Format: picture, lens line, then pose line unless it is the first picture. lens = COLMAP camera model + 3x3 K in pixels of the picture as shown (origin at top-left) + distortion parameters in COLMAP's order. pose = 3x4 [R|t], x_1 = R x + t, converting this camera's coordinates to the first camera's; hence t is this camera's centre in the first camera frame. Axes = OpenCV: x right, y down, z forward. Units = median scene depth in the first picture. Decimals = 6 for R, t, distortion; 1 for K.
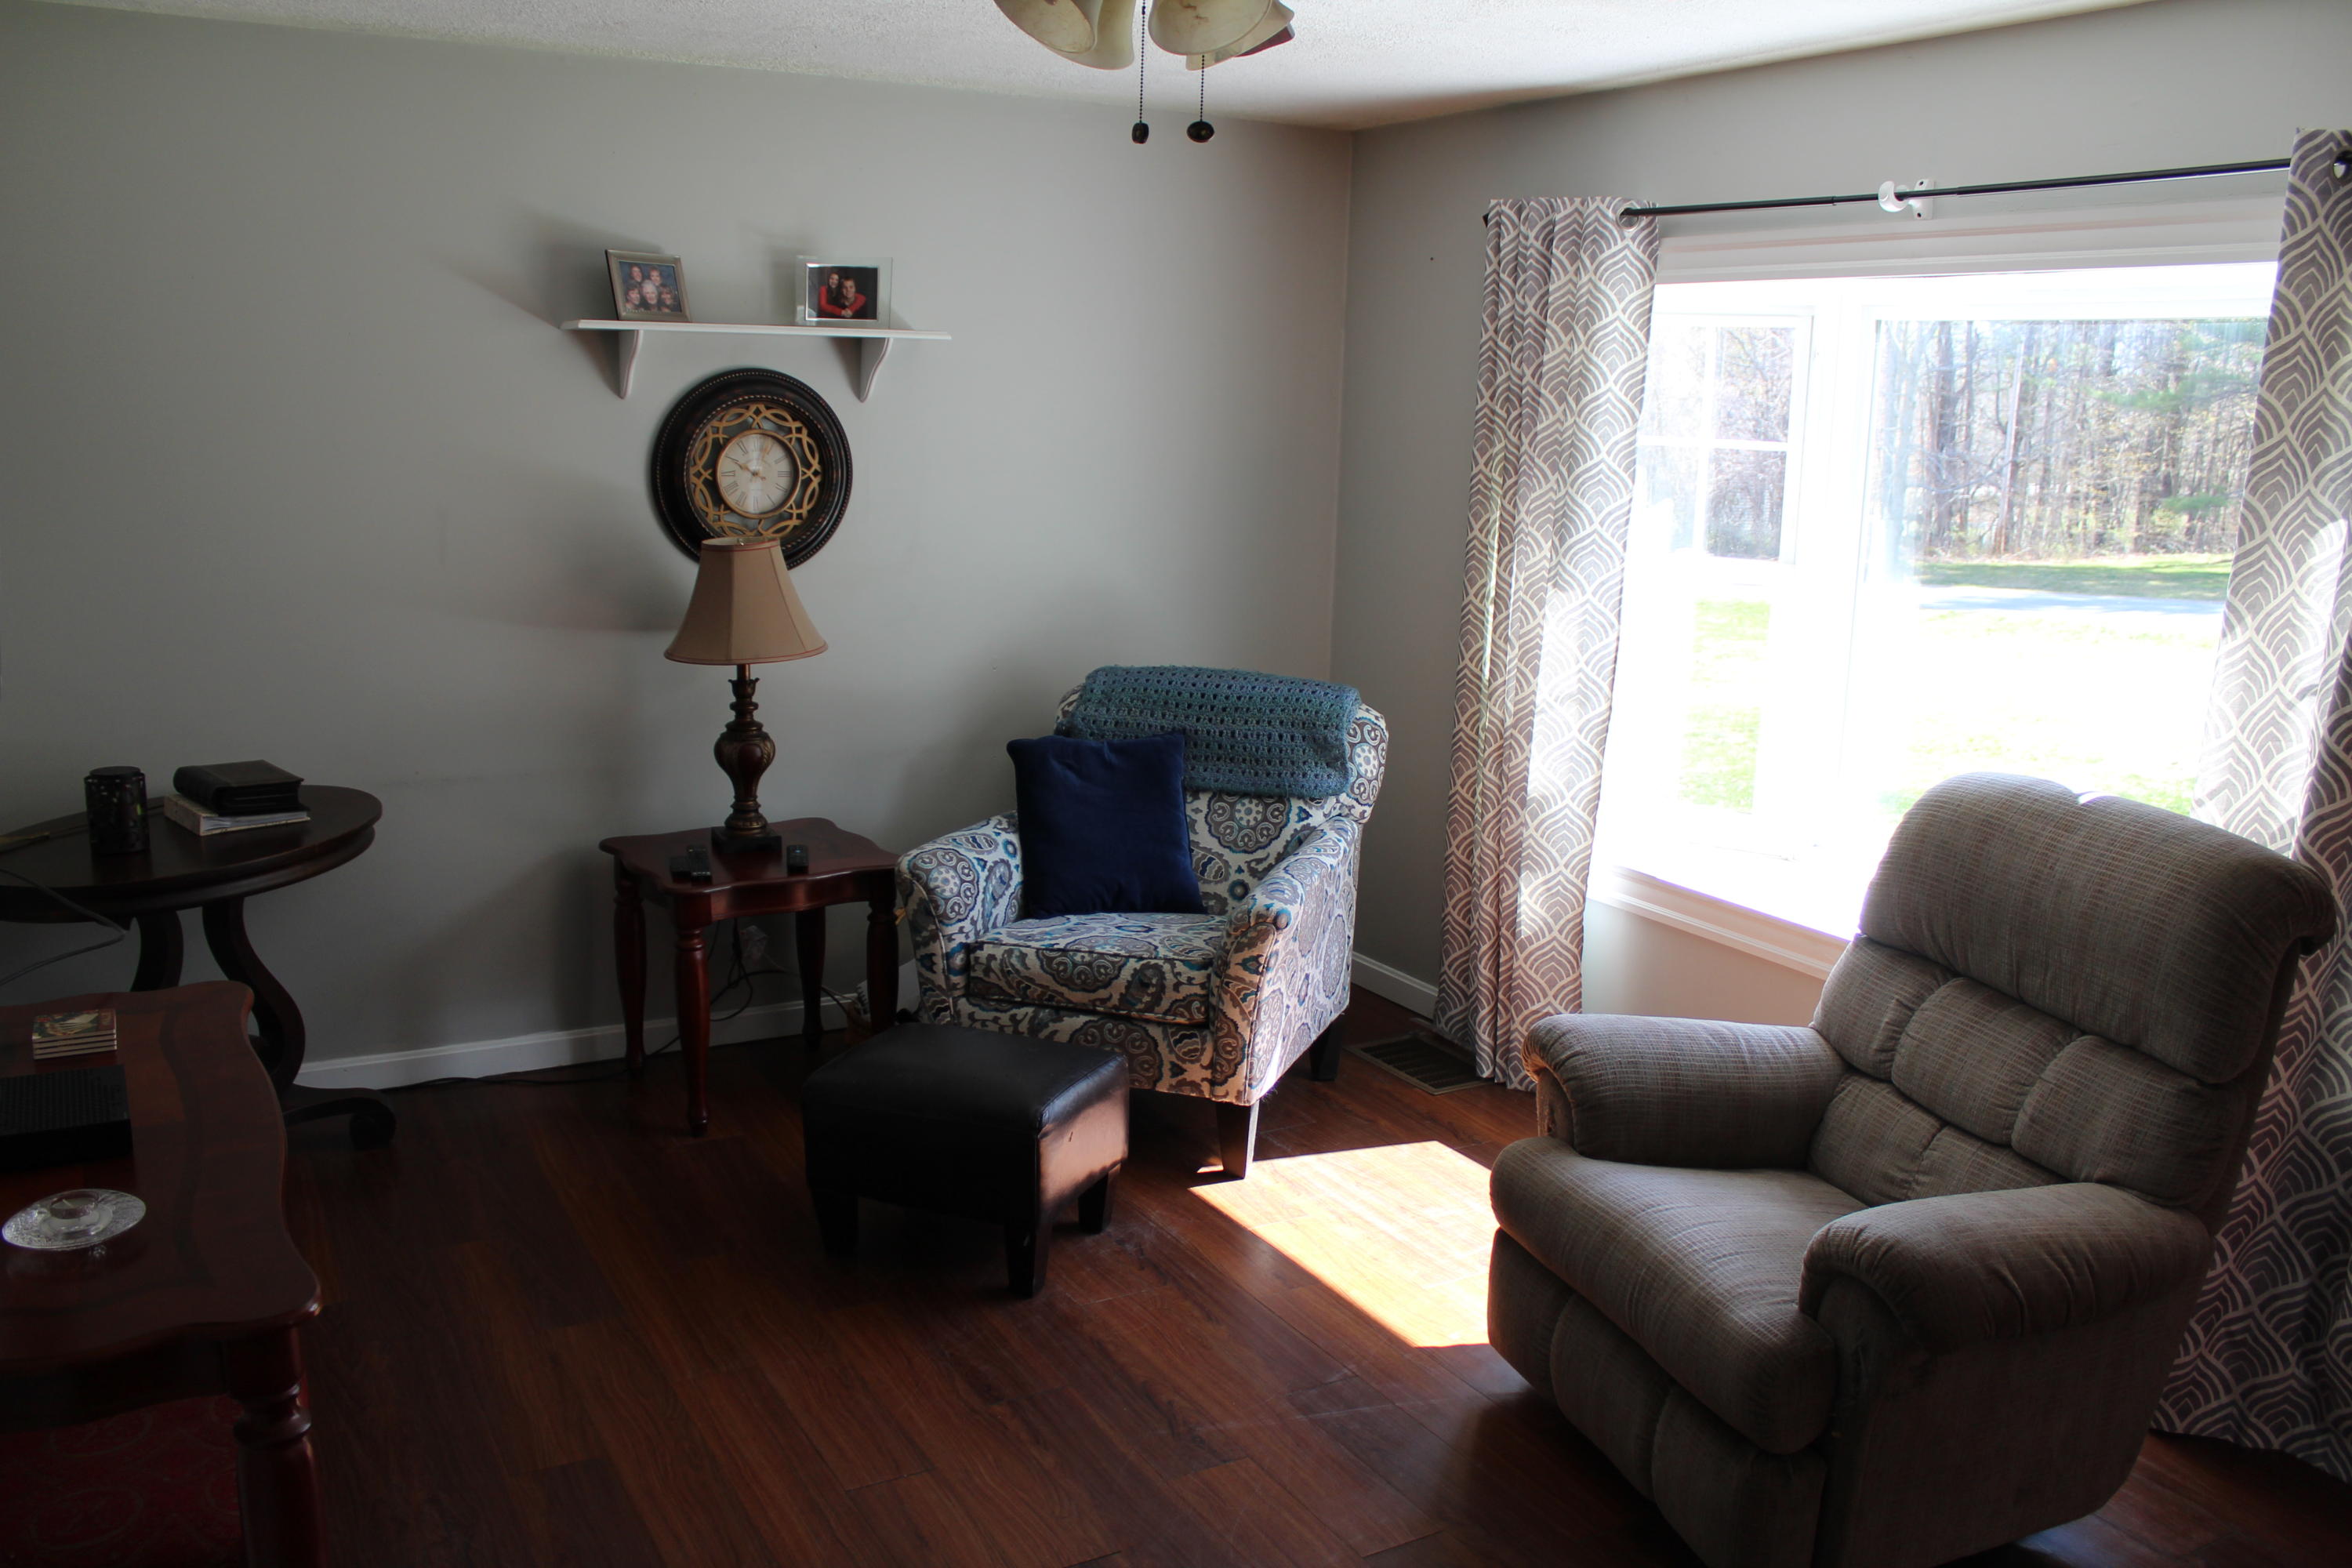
lens RADIAL K [[1953.3, 0, 1176.0], [0, 1953.3, 784.0], [0, 0, 1]] dist [-0.159107, 0.145503]
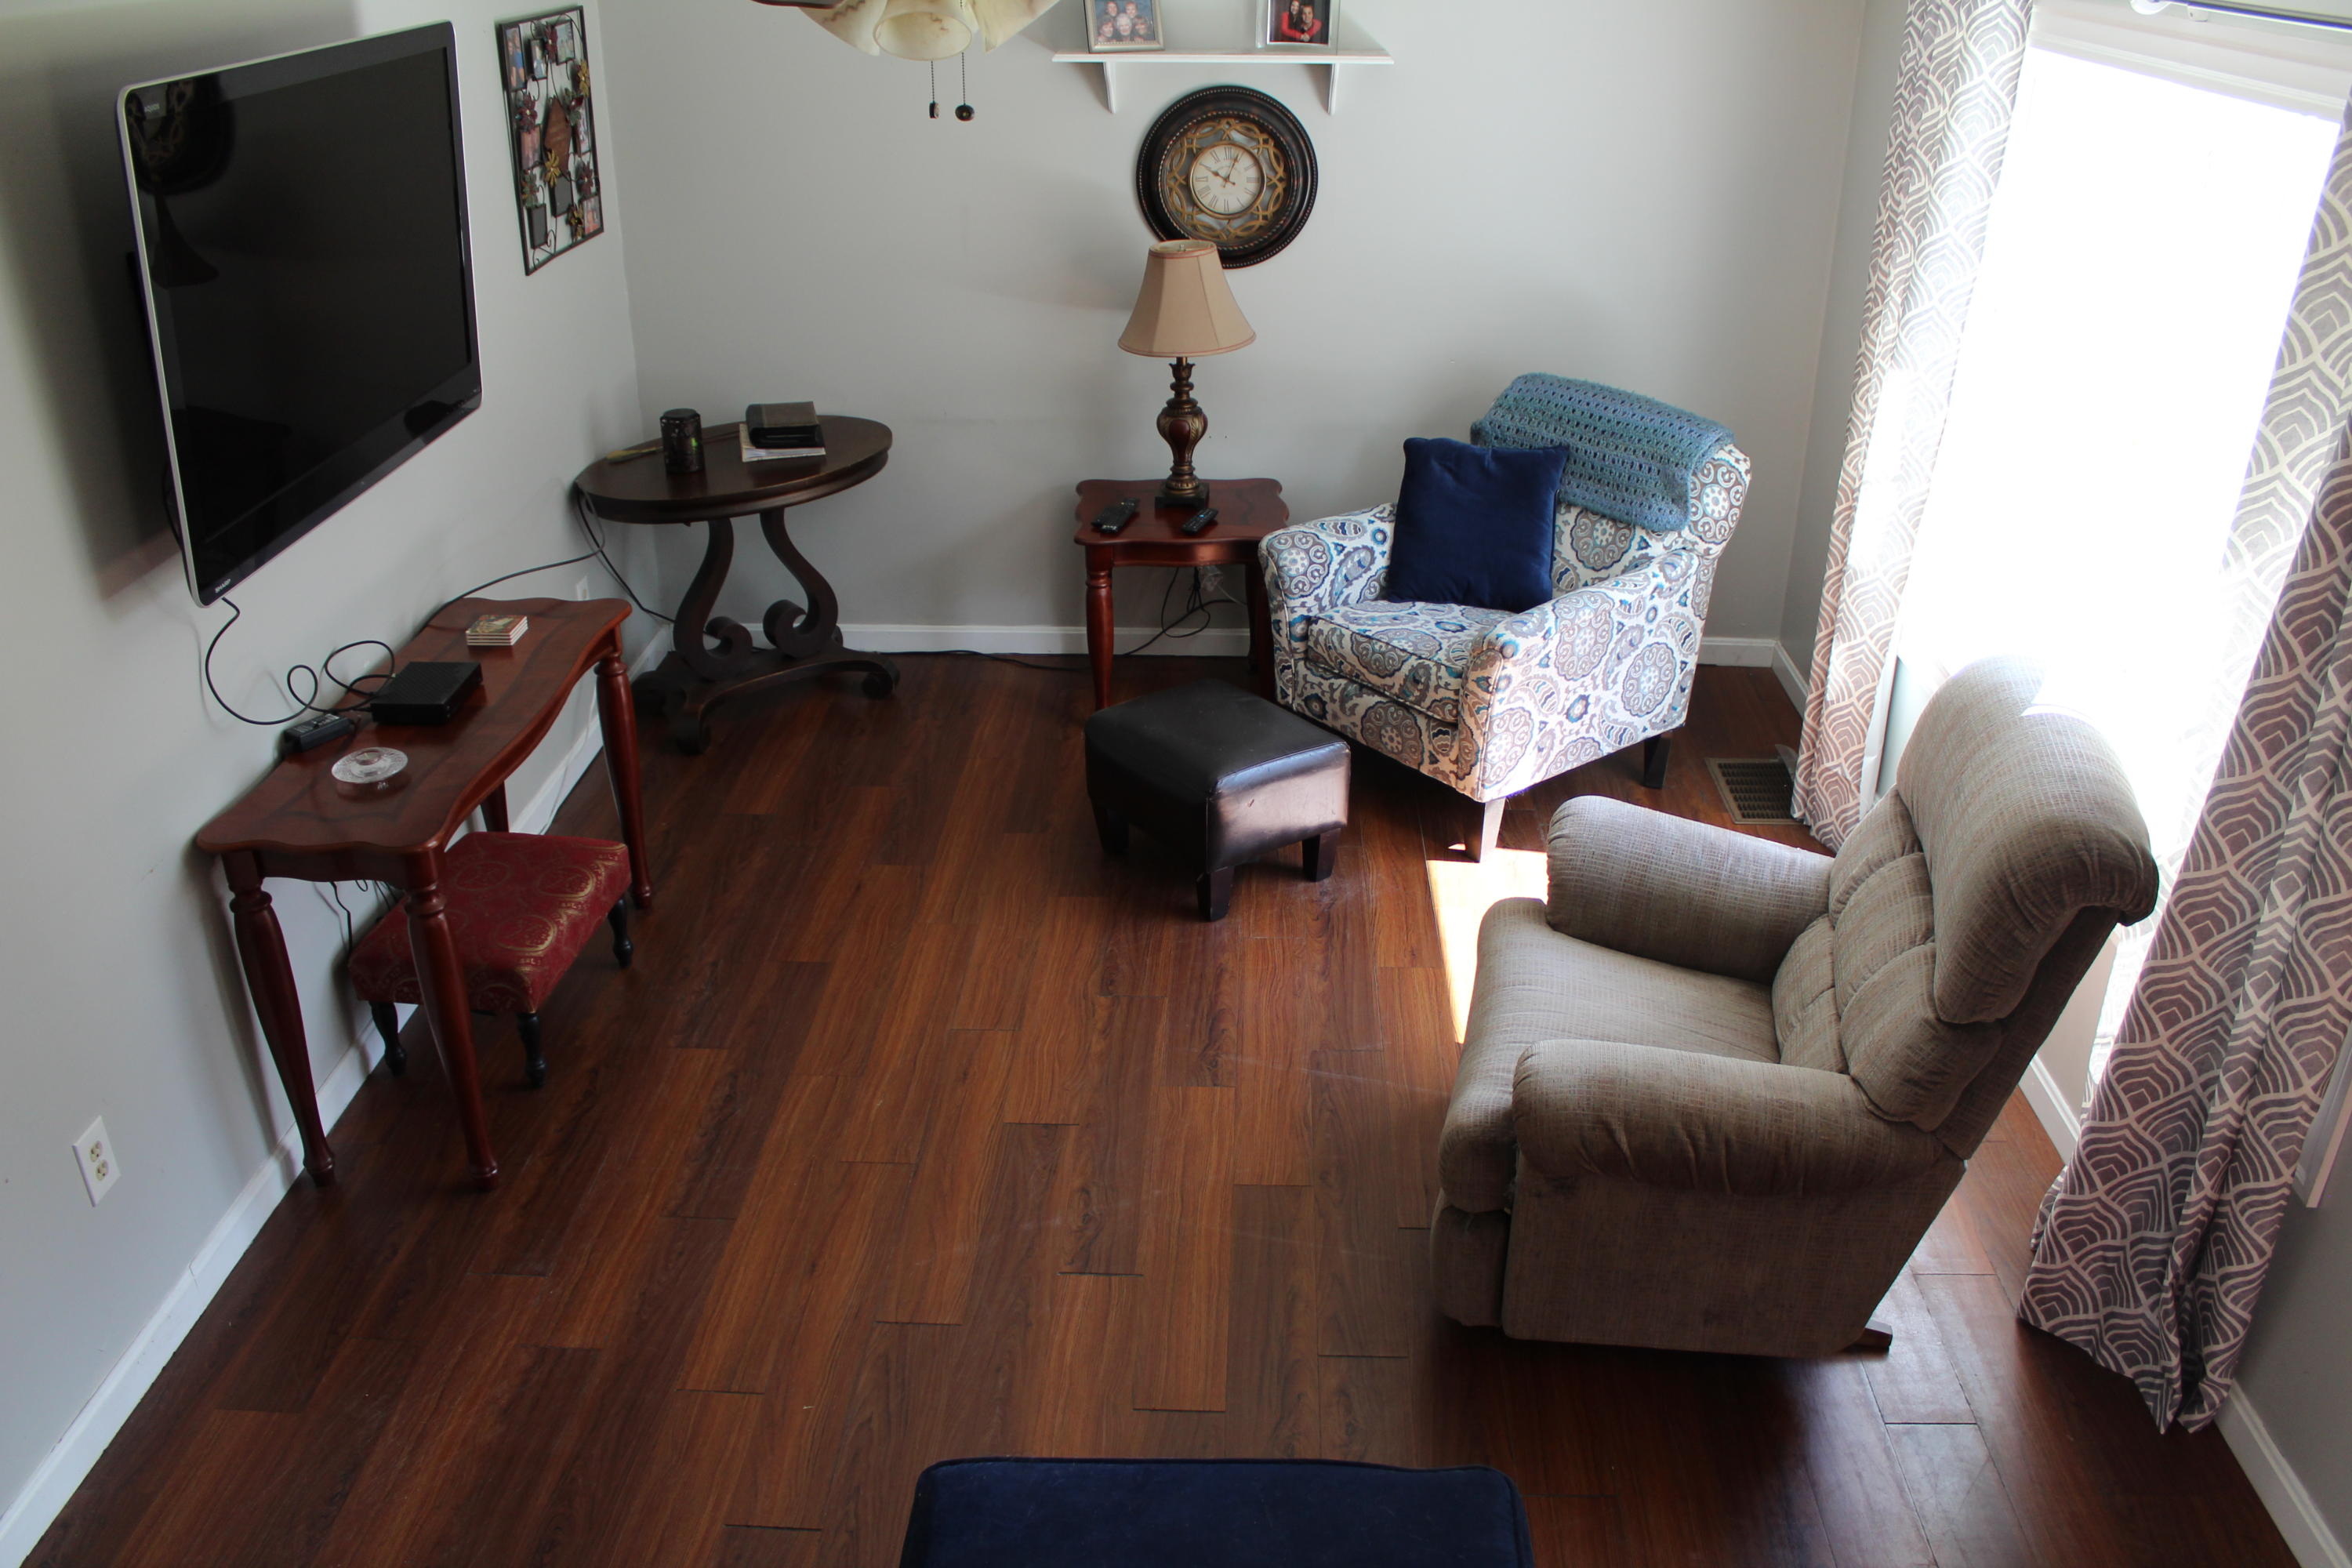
lens RADIAL K [[1953.3, 0, 1176.0], [0, 1953.3, 784.0], [0, 0, 1]] dist [-0.159107, 0.145503]
pose [[0.847759, 0.207534, -0.488092, 0.414543], [-0.080262, 0.959868, 0.268723, -0.128736], [0.524273, -0.188637, 0.830394, -0.033791]]
